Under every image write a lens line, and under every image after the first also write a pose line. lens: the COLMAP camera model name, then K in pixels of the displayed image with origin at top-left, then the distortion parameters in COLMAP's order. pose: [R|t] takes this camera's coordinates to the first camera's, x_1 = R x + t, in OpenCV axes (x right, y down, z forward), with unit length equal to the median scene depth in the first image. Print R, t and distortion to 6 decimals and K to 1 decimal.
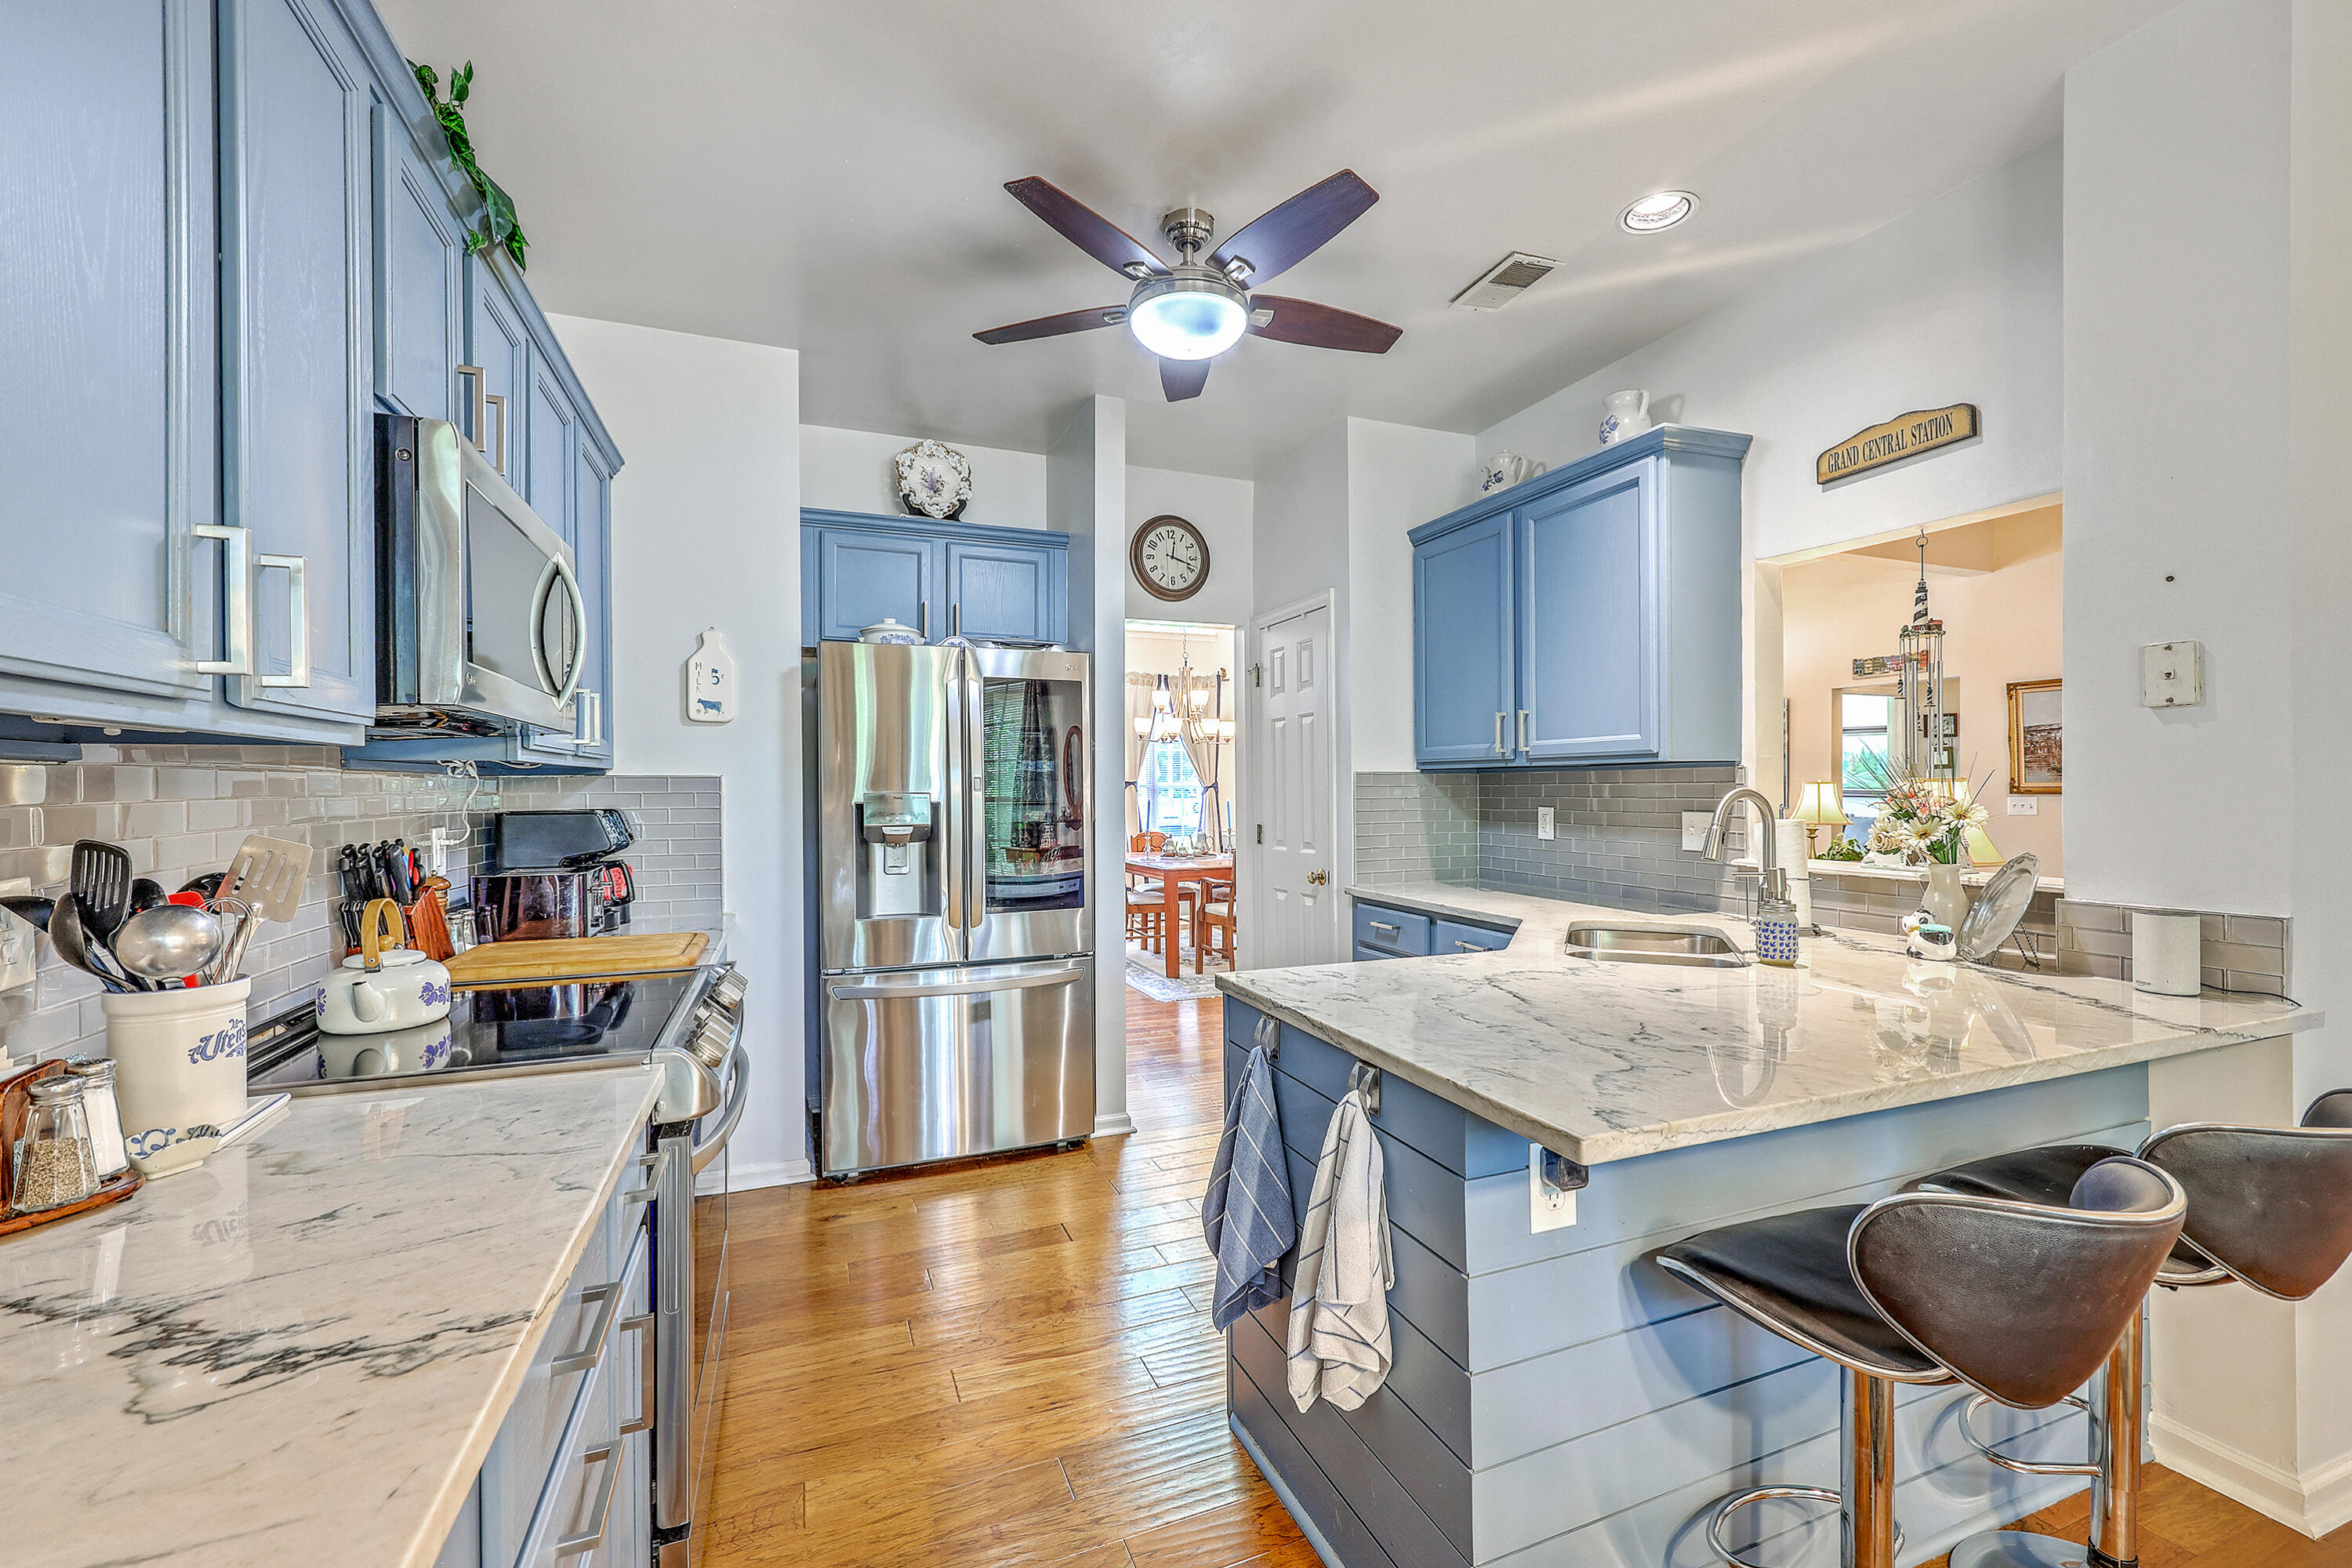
lens RADIAL K [[954.2, 0, 1170.7], [0, 954.2, 788.0], [0, 0, 1]] dist [0.002999, -0.000725]
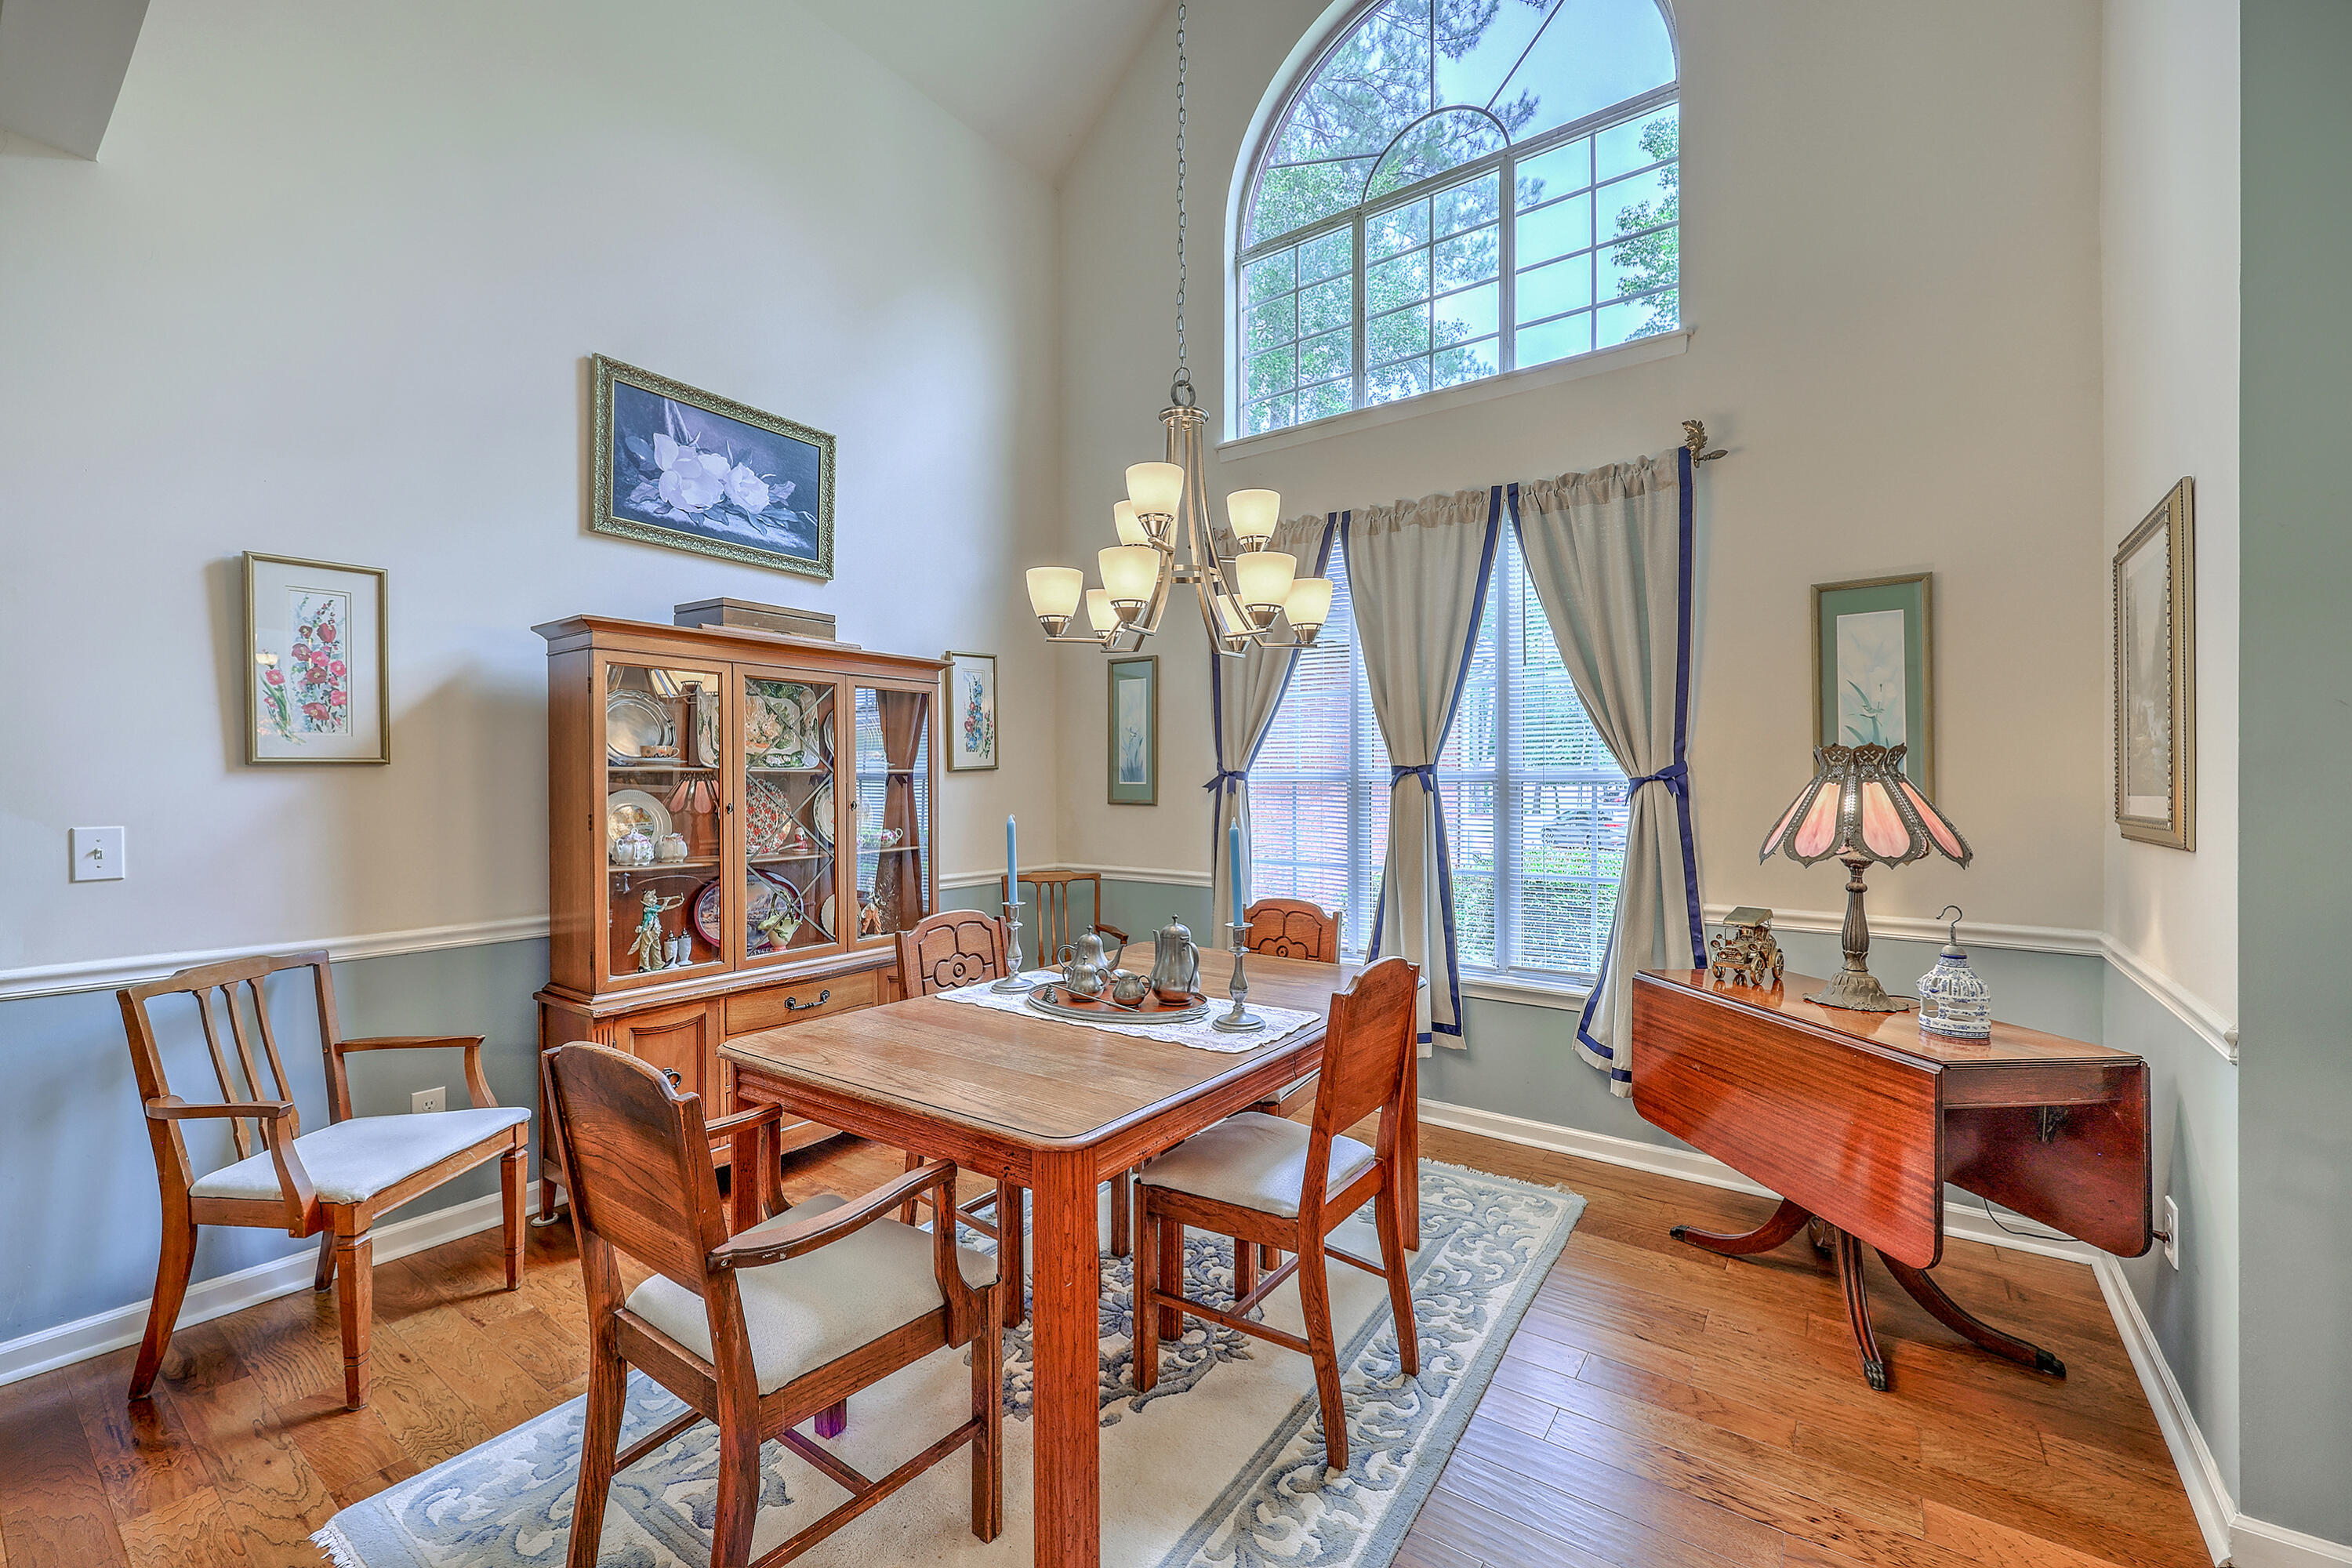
lens RADIAL K [[954.2, 0, 1178.1], [0, 954.2, 775.3], [0, 0, 1]] dist [0.002999, -0.000725]
pose [[0.545542, -0.002885, -0.838078, 0.598281], [-0.006076, 0.999954, -0.007397, 0.001022], [0.838061, 0.009127, 0.545500, 1.723261]]
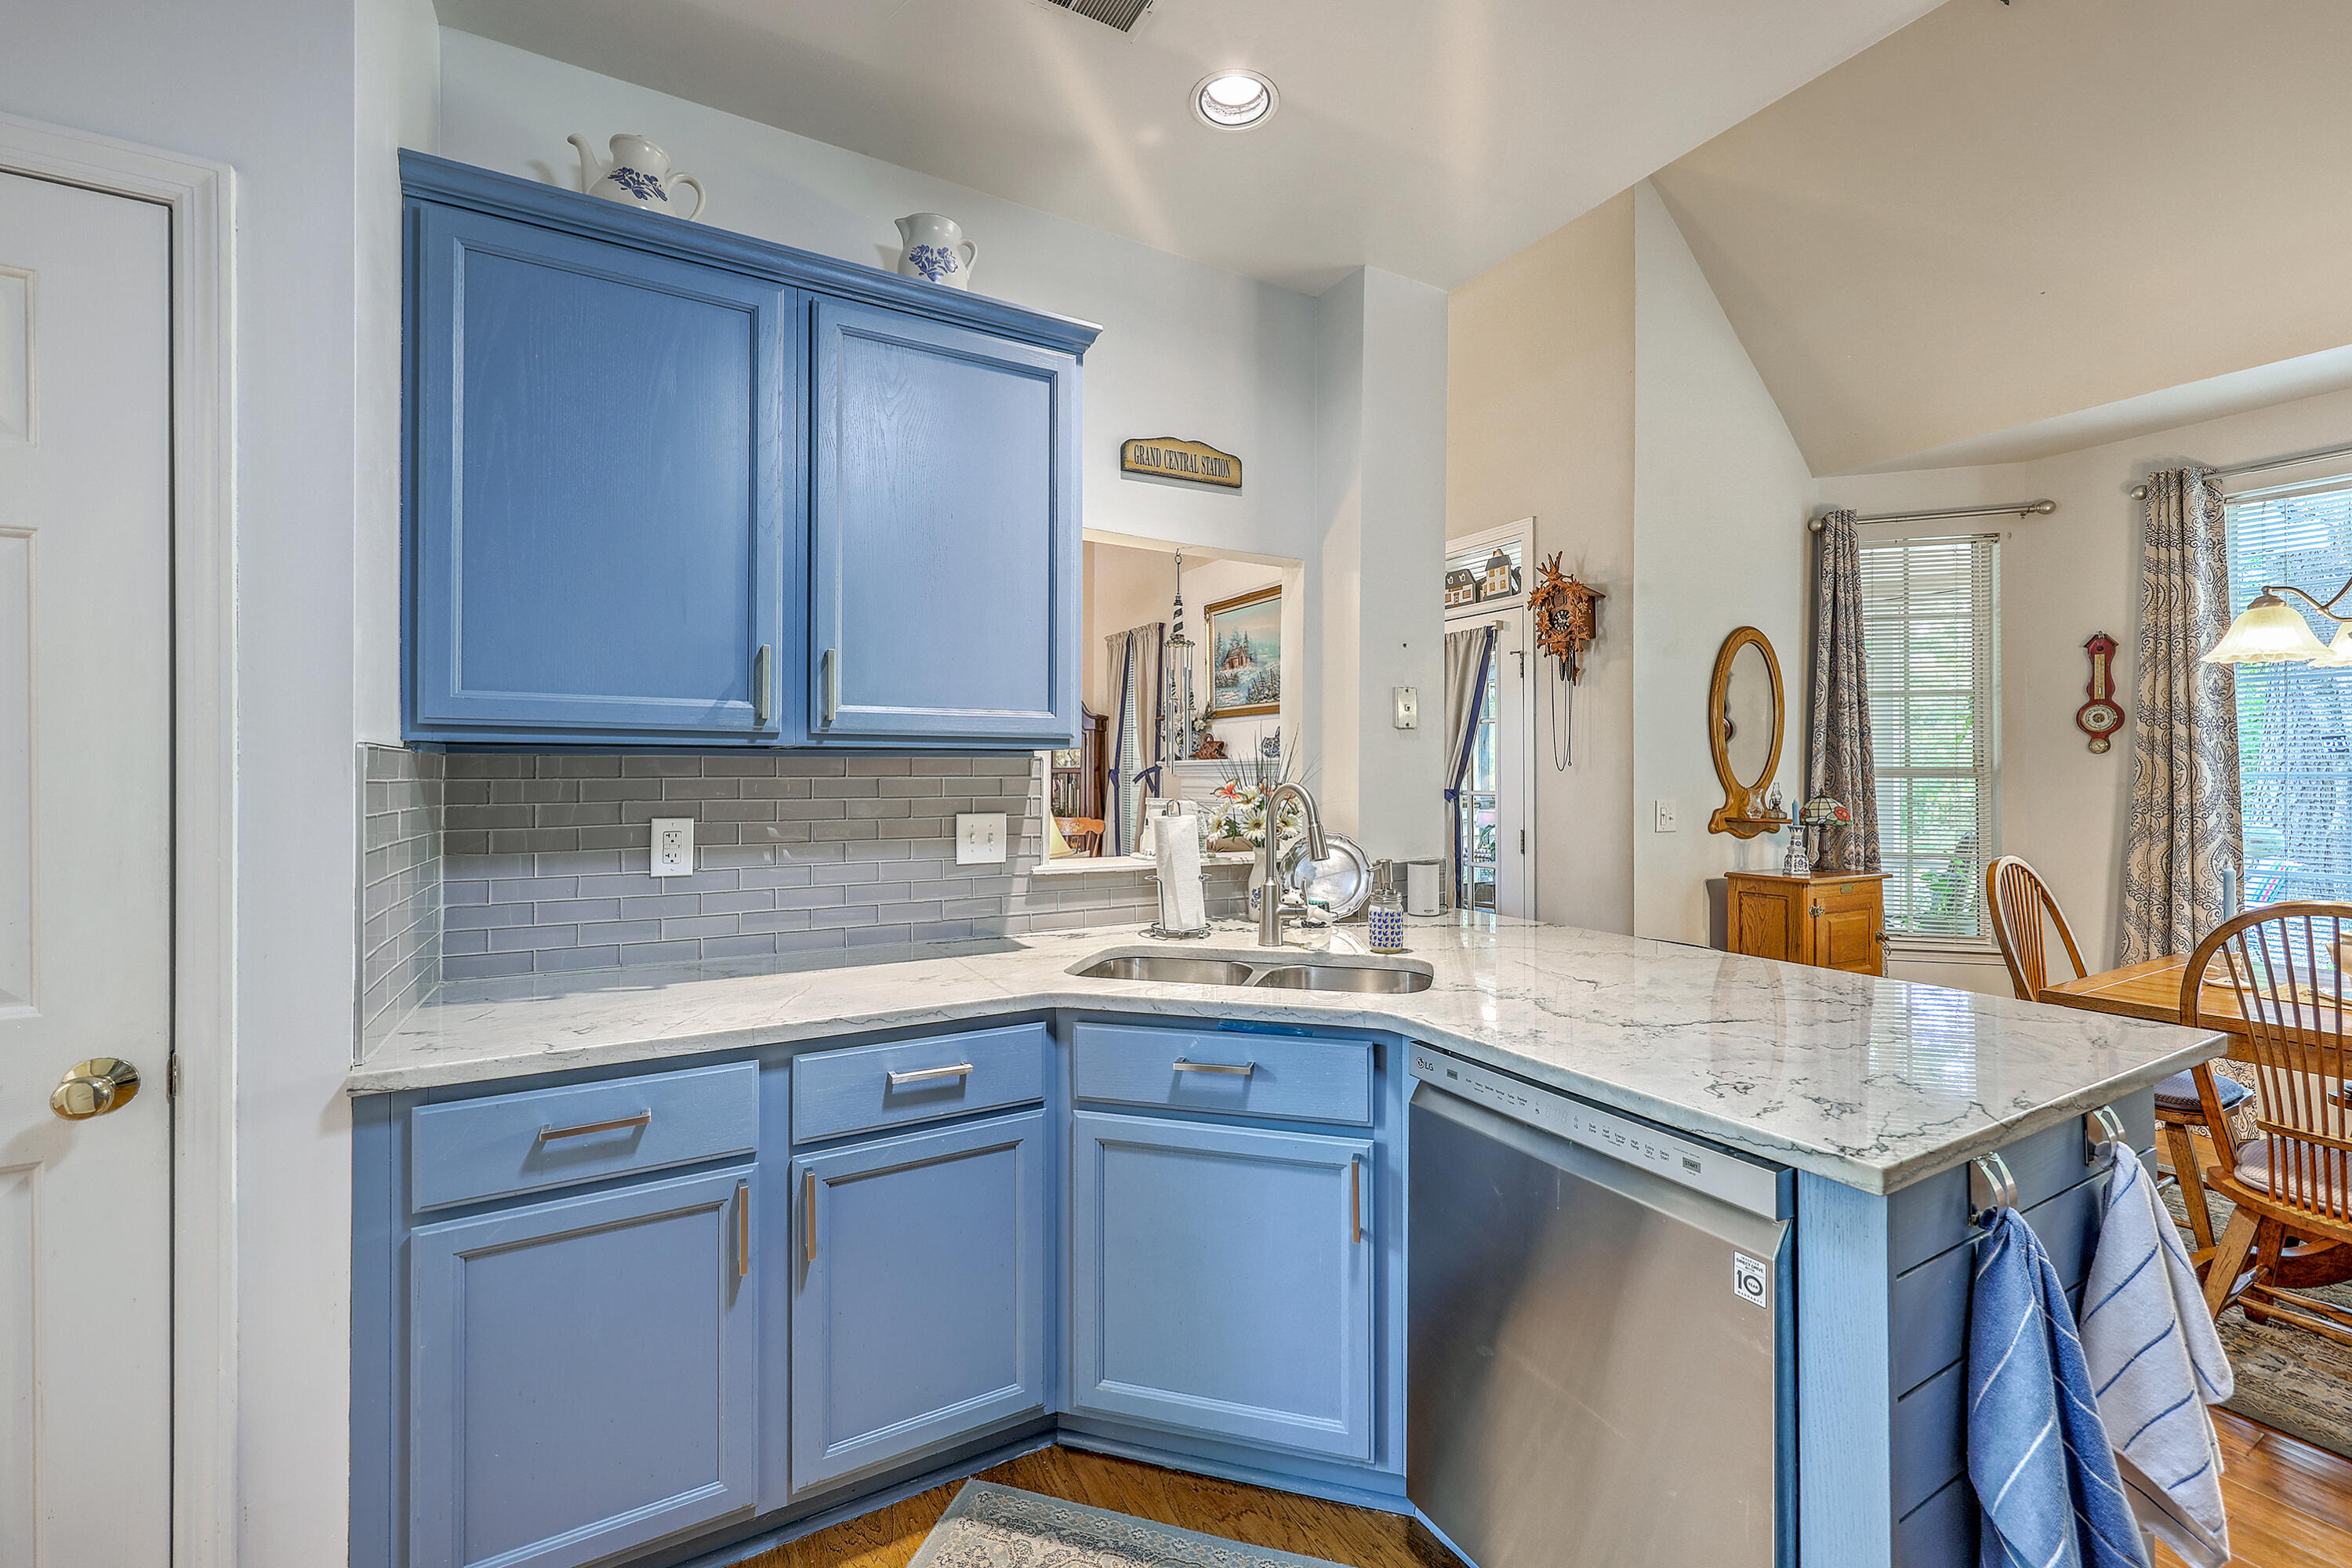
lens RADIAL K [[954.2, 0, 1192.2], [0, 954.2, 769.9], [0, 0, 1]] dist [0.002999, -0.000725]
pose [[-0.156588, 0.008356, 0.987629, -0.208105], [0.003634, 0.999962, -0.007884, -0.003441], [-0.987657, 0.002354, -0.156612, 0.781793]]
